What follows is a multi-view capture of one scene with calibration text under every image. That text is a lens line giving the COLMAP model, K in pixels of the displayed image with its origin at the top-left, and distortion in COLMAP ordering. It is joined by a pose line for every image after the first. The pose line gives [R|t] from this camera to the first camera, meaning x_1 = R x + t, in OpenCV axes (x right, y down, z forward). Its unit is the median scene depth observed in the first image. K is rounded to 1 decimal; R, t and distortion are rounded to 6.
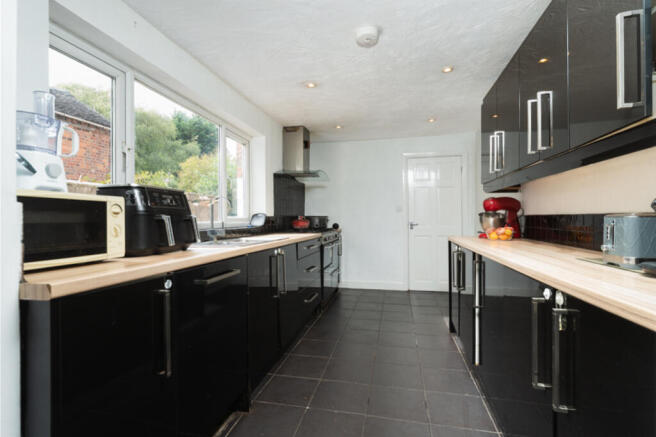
lens RADIAL K [[318.9, 0, 327.2], [0, 318.9, 214.4], [0, 0, 1]] dist [-0.000530, -0.000500]
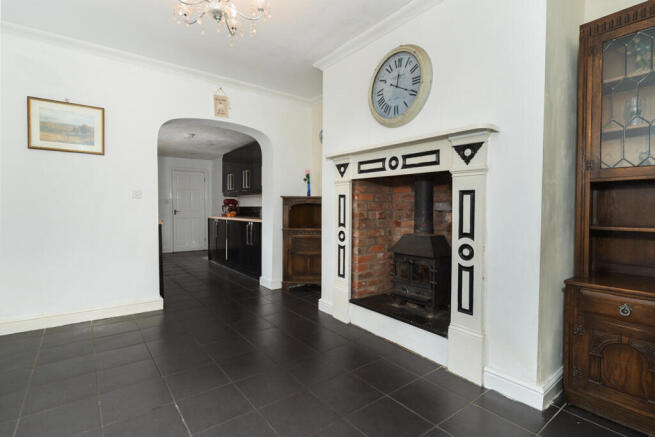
lens RADIAL K [[318.4, 0, 326.8], [0, 318.4, 214.4], [0, 0, 1]] dist [-0.000530, -0.000500]
pose [[0.646461, -0.009707, 0.762885, -0.783030], [-0.016396, 0.999511, 0.026611, -0.013365], [-0.762771, -0.029711, 0.645986, -1.052718]]
